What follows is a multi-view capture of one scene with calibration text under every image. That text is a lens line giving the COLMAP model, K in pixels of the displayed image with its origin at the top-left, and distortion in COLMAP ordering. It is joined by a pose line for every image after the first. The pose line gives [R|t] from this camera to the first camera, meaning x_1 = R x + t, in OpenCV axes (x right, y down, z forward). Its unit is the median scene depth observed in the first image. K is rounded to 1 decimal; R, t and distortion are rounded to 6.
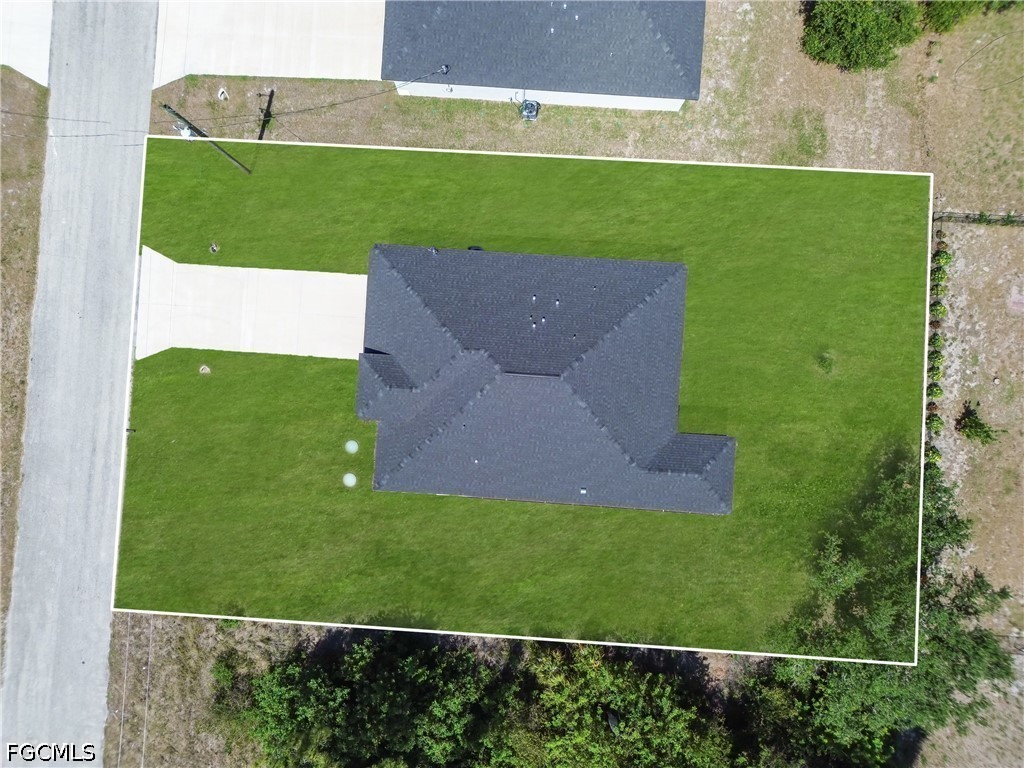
lens RADIAL K [[715.6, 0, 515.9], [0, 715.6, 385.1], [0, 0, 1]] dist [0.053244, -0.067727]
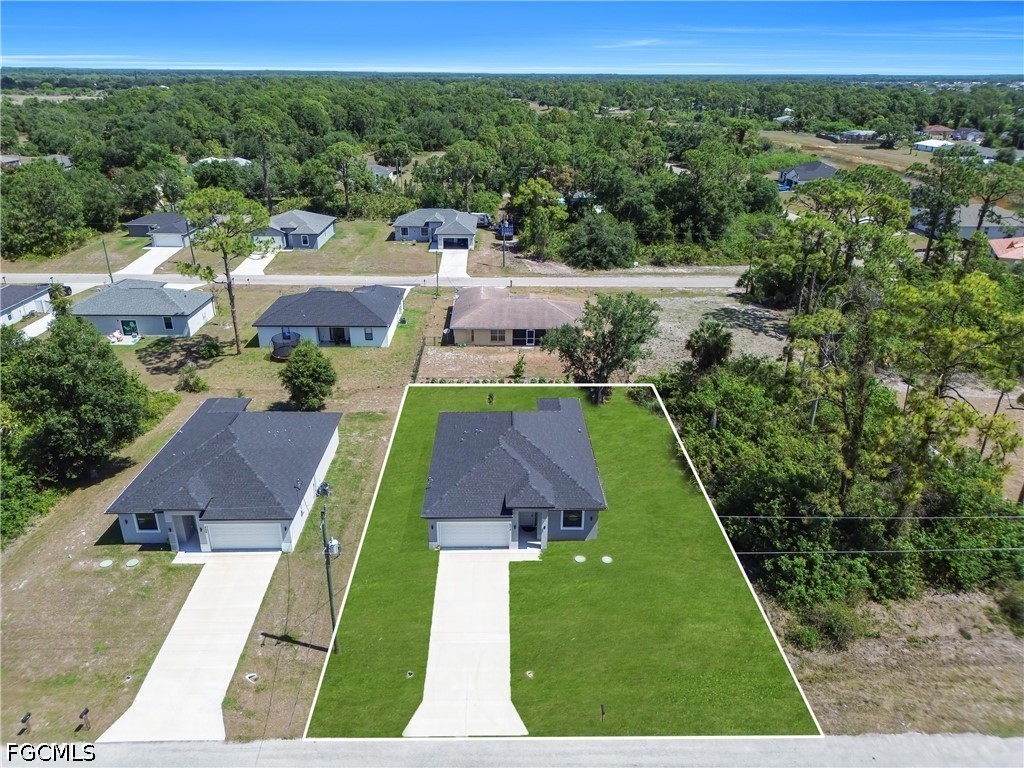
lens RADIAL K [[715.6, 0, 515.9], [0, 715.6, 385.1], [0, 0, 1]] dist [0.053244, -0.067727]
pose [[-0.086975, -0.405779, 0.909824, -1.177825], [0.996019, -0.017528, 0.087397, -0.122348], [-0.019516, 0.913803, 0.405688, 0.228249]]
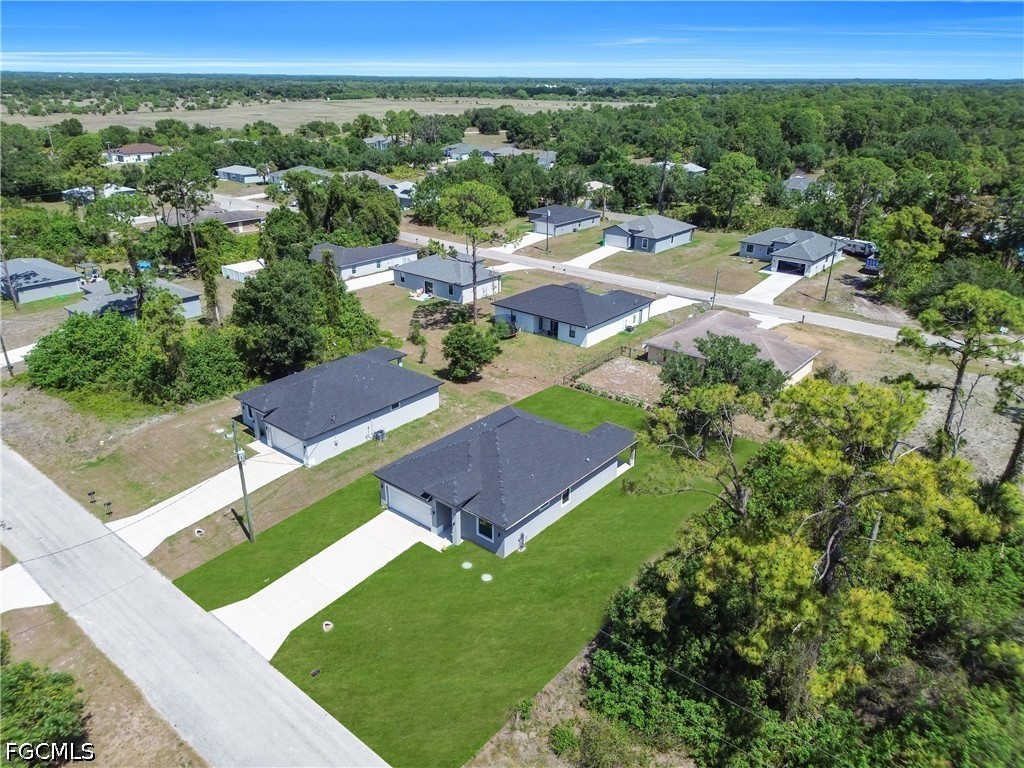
lens RADIAL K [[714.9, 0, 512.8], [0, 714.9, 399.2], [0, 0, 1]] dist [0.059808, -0.098437]
pose [[0.592470, -0.334685, 0.732779, -0.955986], [0.805568, 0.253226, -0.535665, 0.712030], [-0.006279, 0.907669, 0.419640, 0.221691]]
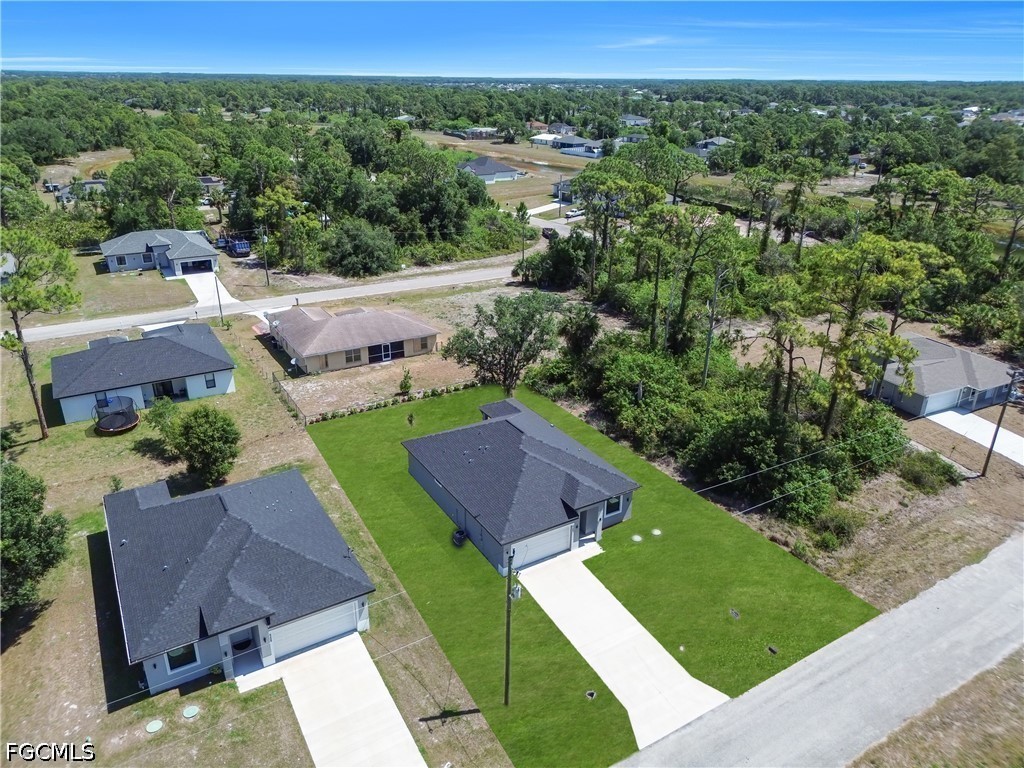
lens RADIAL K [[715.6, 0, 515.9], [0, 715.6, 385.1], [0, 0, 1]] dist [0.053244, -0.067727]
pose [[-0.577181, -0.336559, 0.744037, -0.947106], [0.816134, -0.206413, 0.539741, -0.714454], [-0.028076, 0.918761, 0.393814, 0.234643]]
